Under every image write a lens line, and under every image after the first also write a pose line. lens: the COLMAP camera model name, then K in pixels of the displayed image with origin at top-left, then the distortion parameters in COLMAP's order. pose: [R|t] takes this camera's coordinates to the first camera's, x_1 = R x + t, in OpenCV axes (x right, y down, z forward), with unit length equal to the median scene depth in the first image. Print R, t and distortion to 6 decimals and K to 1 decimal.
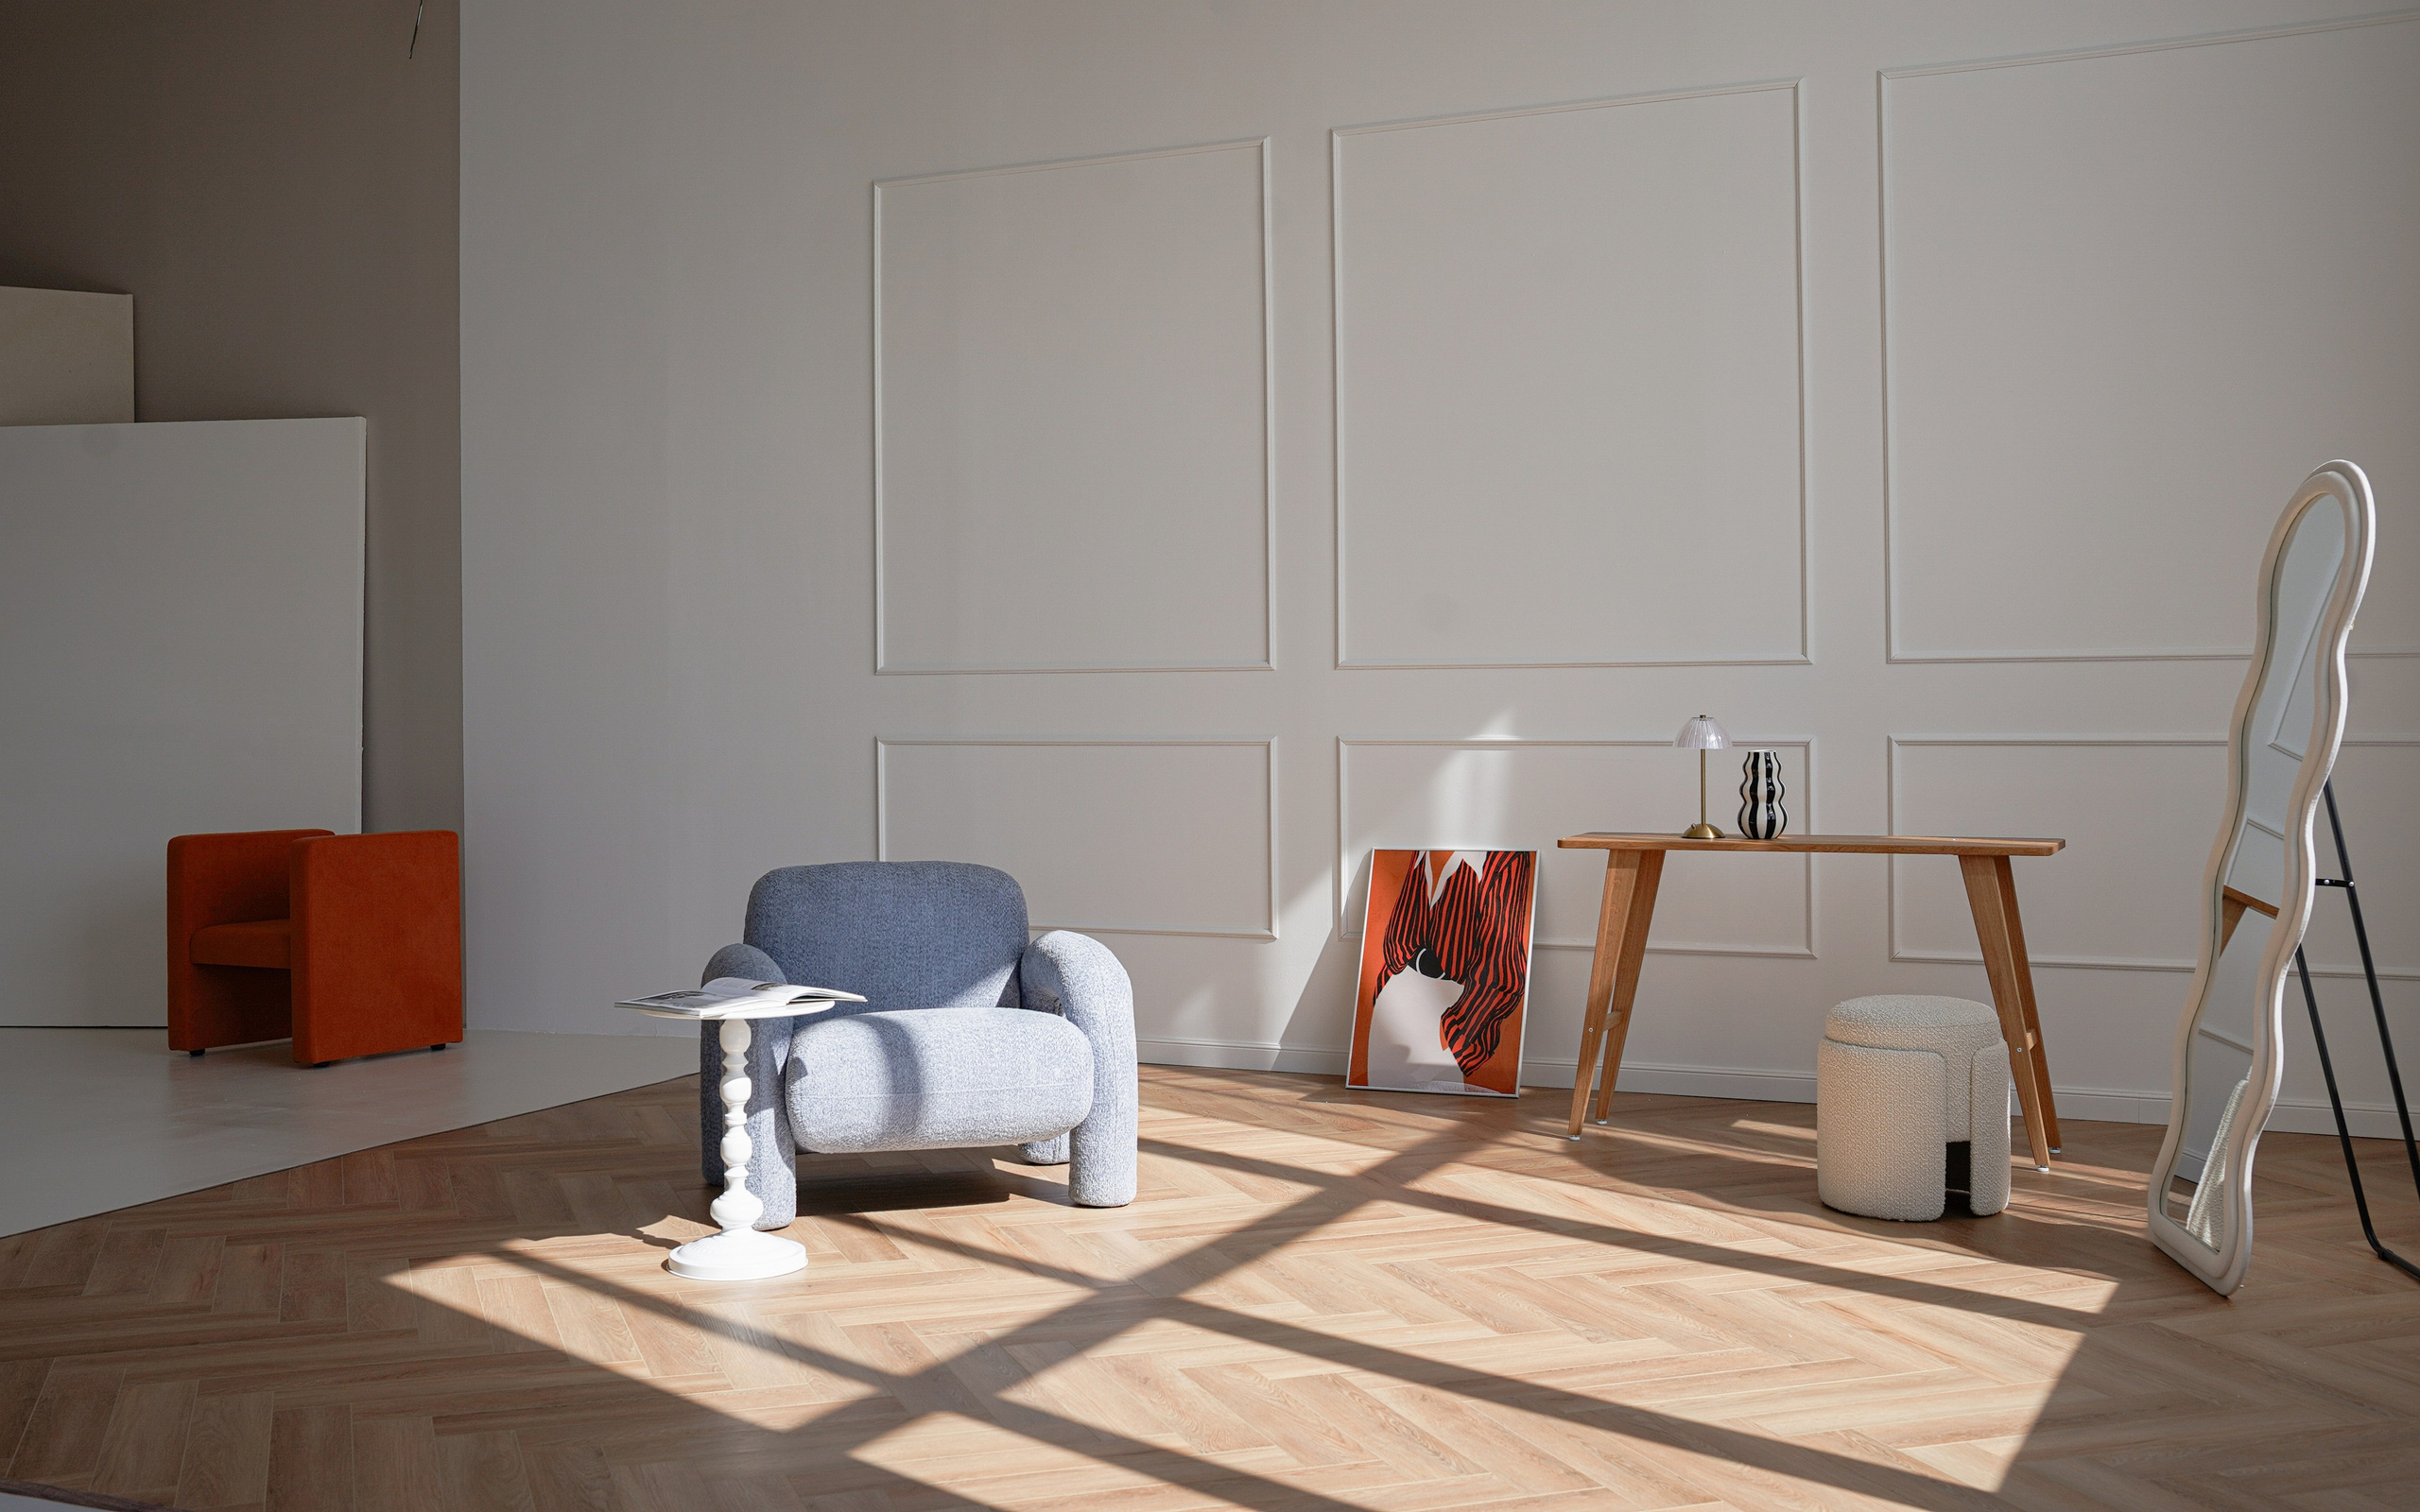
lens RADIAL K [[2625.6, 0, 1213.7], [0, 2625.6, 638.4], [0, 0, 1]] dist [-0.130965, 0.408096]
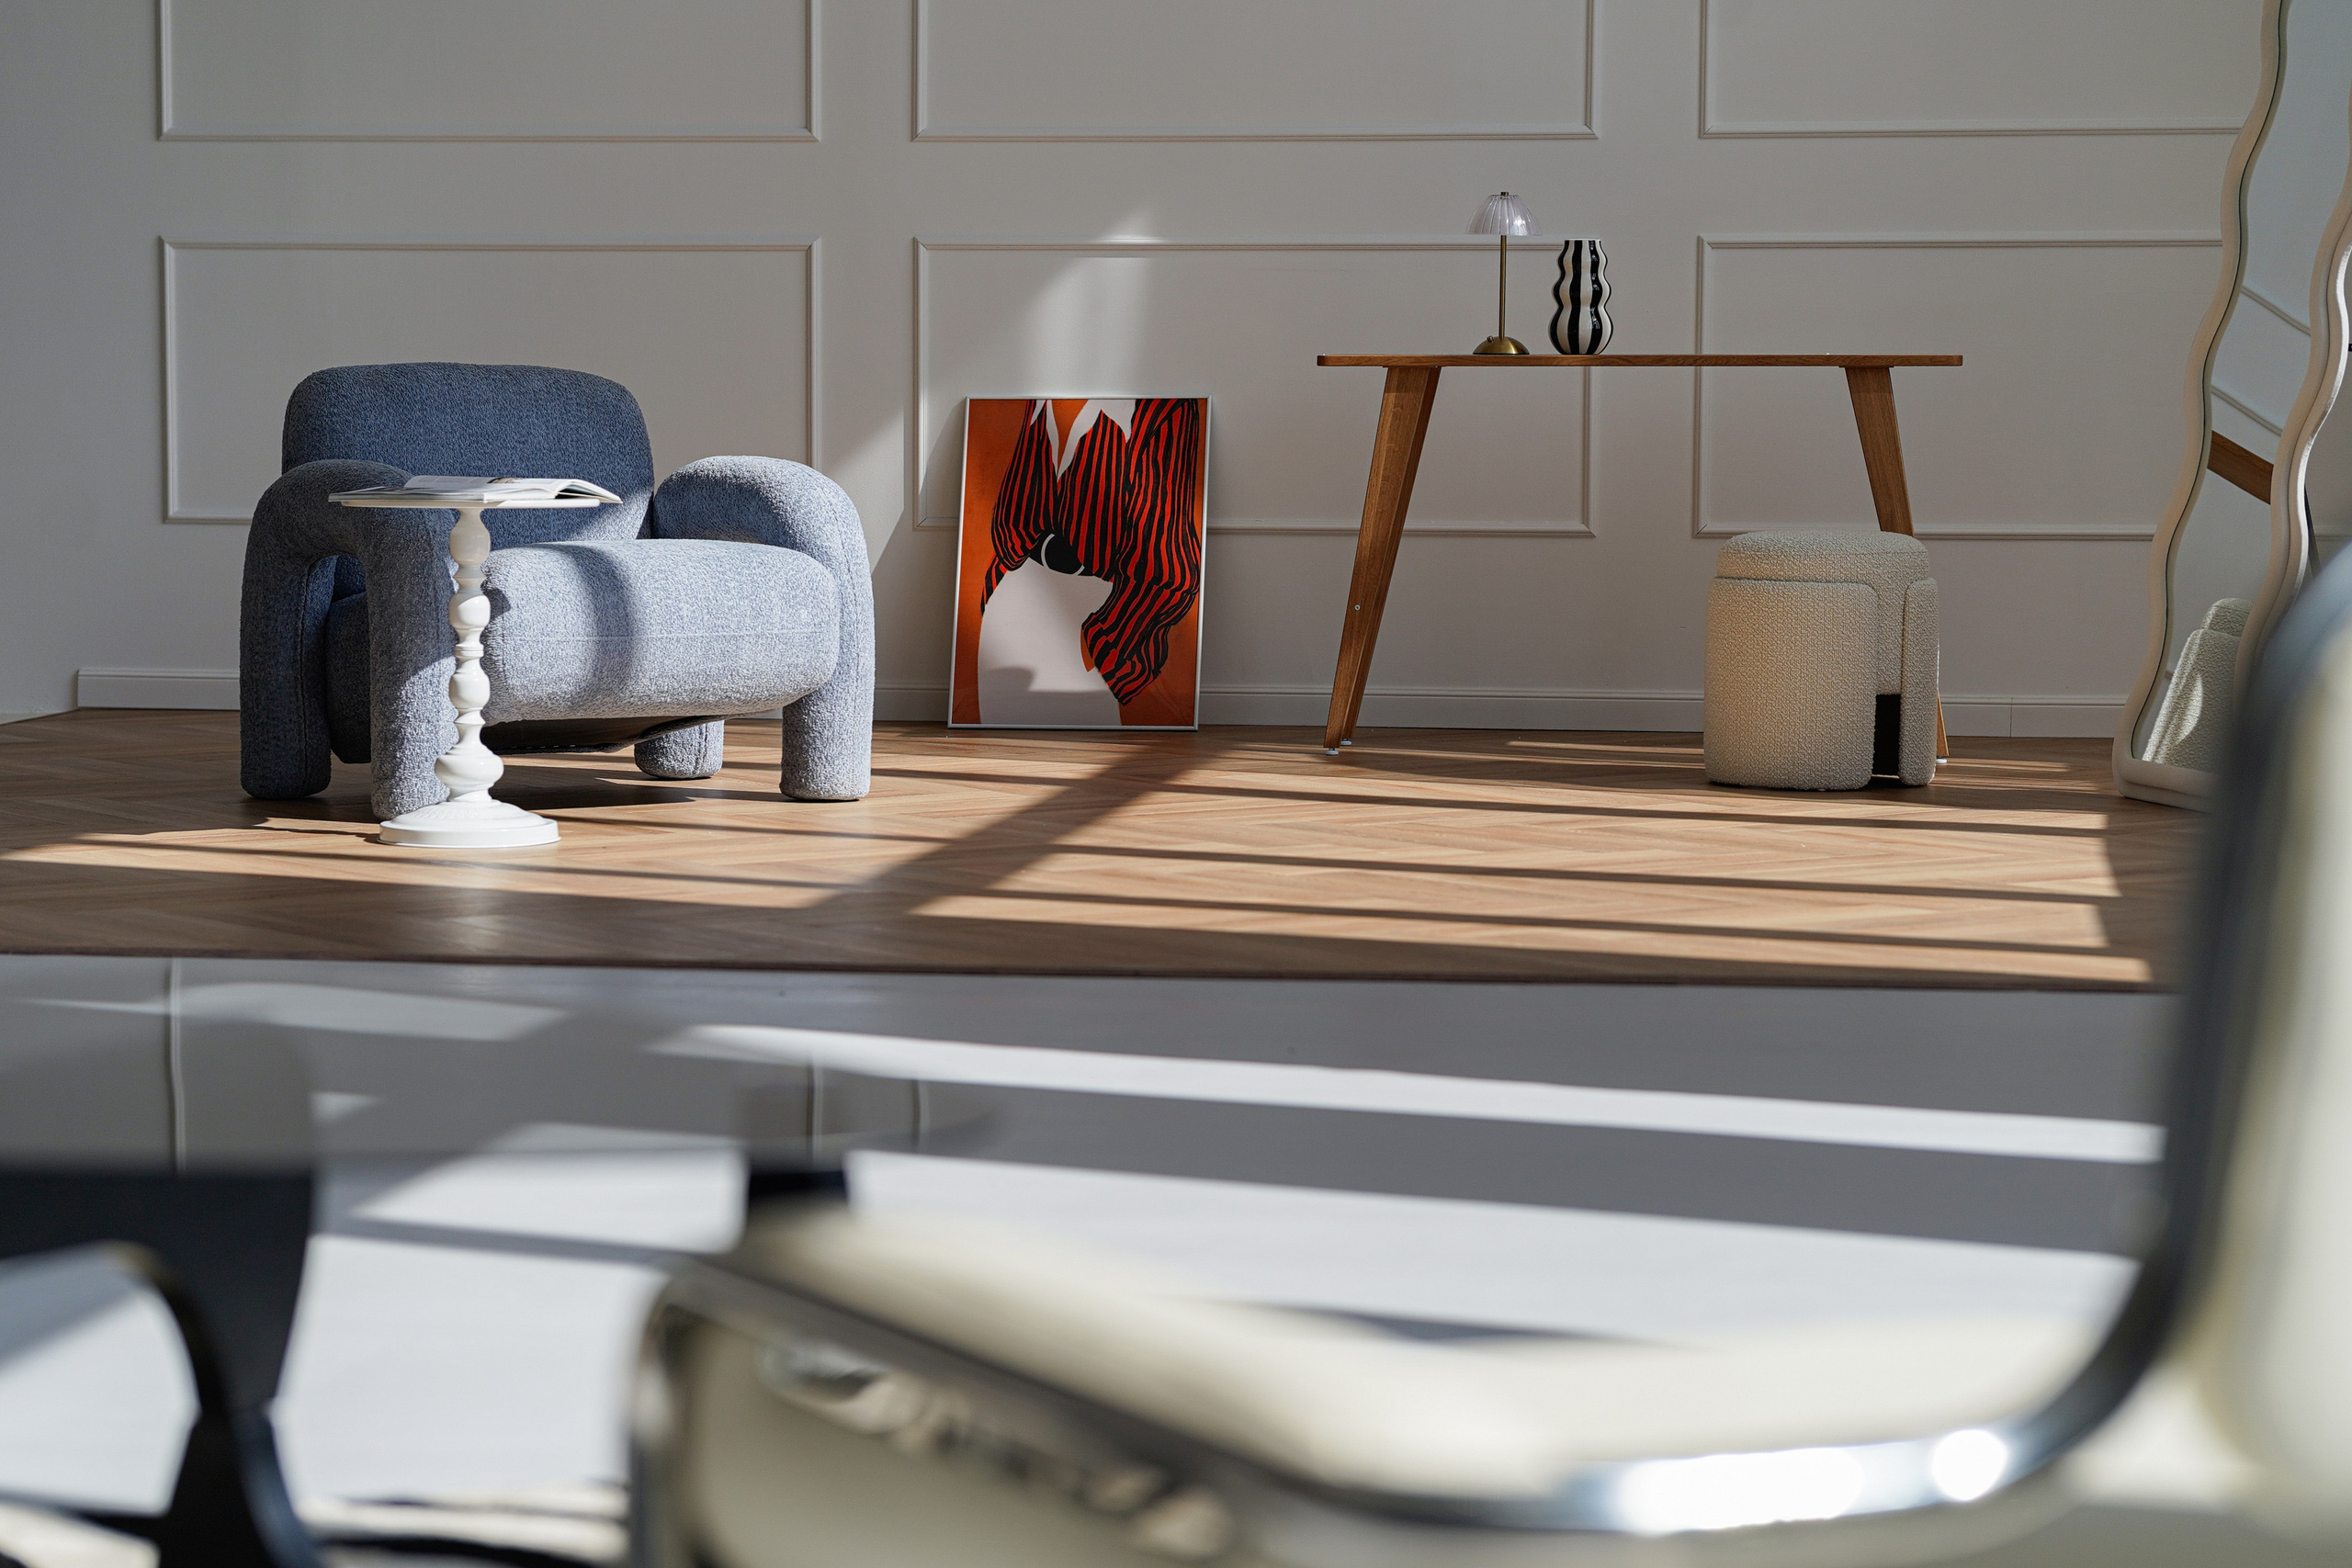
lens RADIAL K [[5597.6, 0, 1176.5], [0, 5597.6, 661.6], [0, 0, 1]] dist [0.298779, -0.302906]
pose [[0.952952, -0.003703, 0.303099, -0.374233], [-0.015822, 0.997955, 0.061936, 0.061859], [-0.302708, -0.063817, 0.950944, -0.497800]]
